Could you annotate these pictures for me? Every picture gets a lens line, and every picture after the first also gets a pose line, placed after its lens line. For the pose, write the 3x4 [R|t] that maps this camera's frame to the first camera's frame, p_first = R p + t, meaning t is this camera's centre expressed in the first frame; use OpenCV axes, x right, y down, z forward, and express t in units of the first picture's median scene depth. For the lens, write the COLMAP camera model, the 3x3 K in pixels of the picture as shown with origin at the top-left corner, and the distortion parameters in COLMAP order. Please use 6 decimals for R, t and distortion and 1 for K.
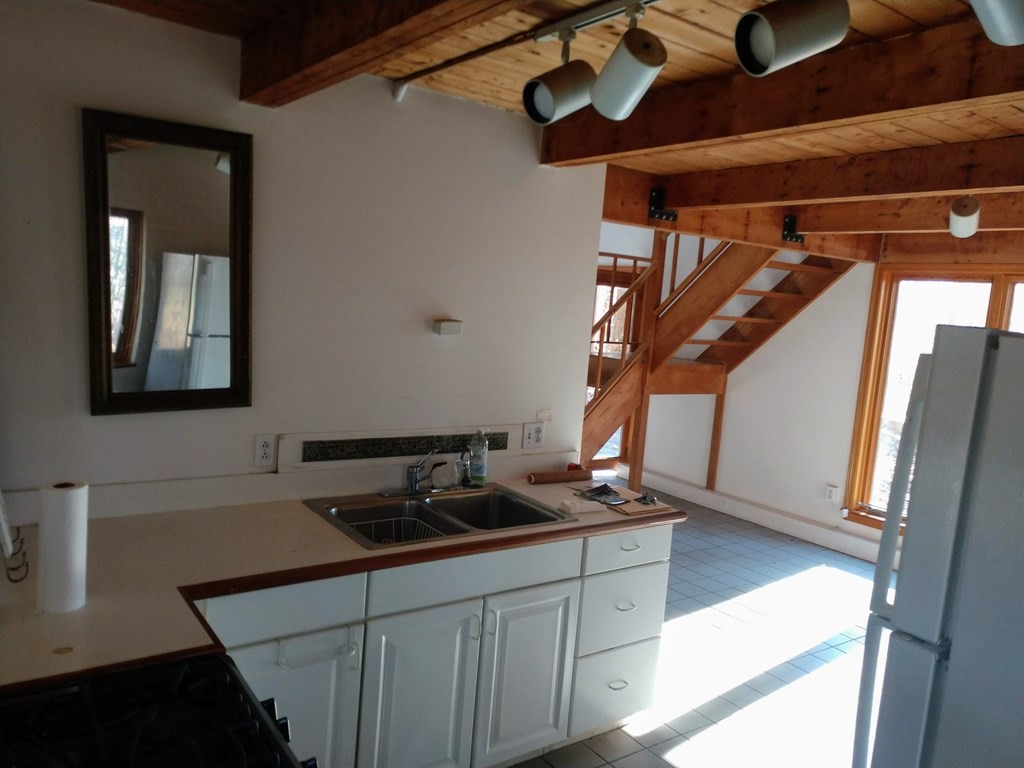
lens RADIAL K [[777.4, 0, 512.0], [0, 777.4, 384.0], [0, 0, 1]] dist [0.026315, 0.017857]
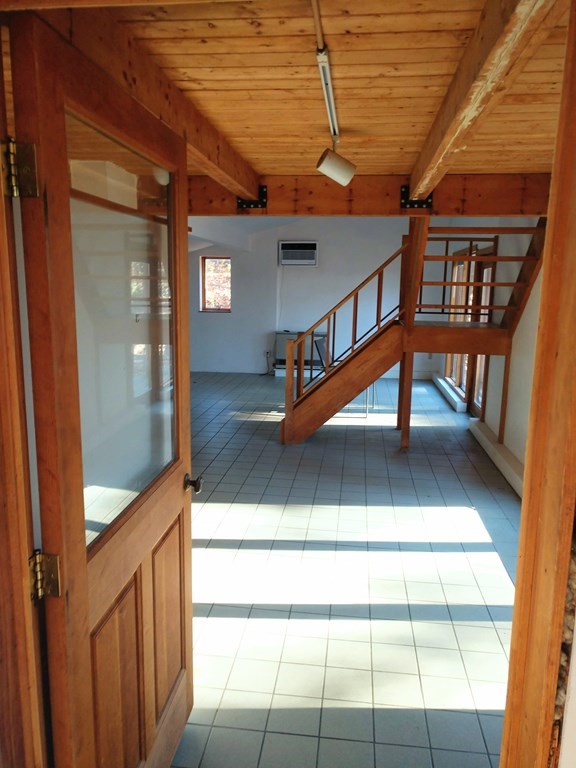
lens RADIAL K [[583.0, 0, 288.0], [0, 583.0, 384.0], [0, 0, 1]] dist [0.026315, 0.017857]
pose [[0.737660, 0.049060, -0.673388, 0.672865], [-0.035925, 0.998796, 0.033413, 0.041396], [0.674216, -0.000456, 0.738534, 0.209528]]
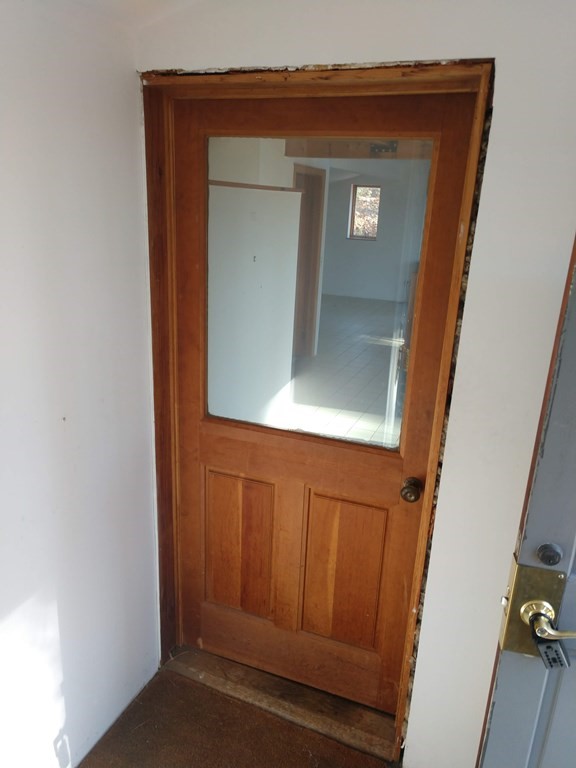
lens RADIAL K [[583.0, 0, 288.0], [0, 583.0, 384.0], [0, 0, 1]] dist [0.026315, 0.017857]
pose [[0.531957, 0.202912, -0.822100, 0.787638], [-0.098116, 0.979095, 0.178174, 0.032973], [0.841068, -0.014120, 0.540745, 0.166378]]
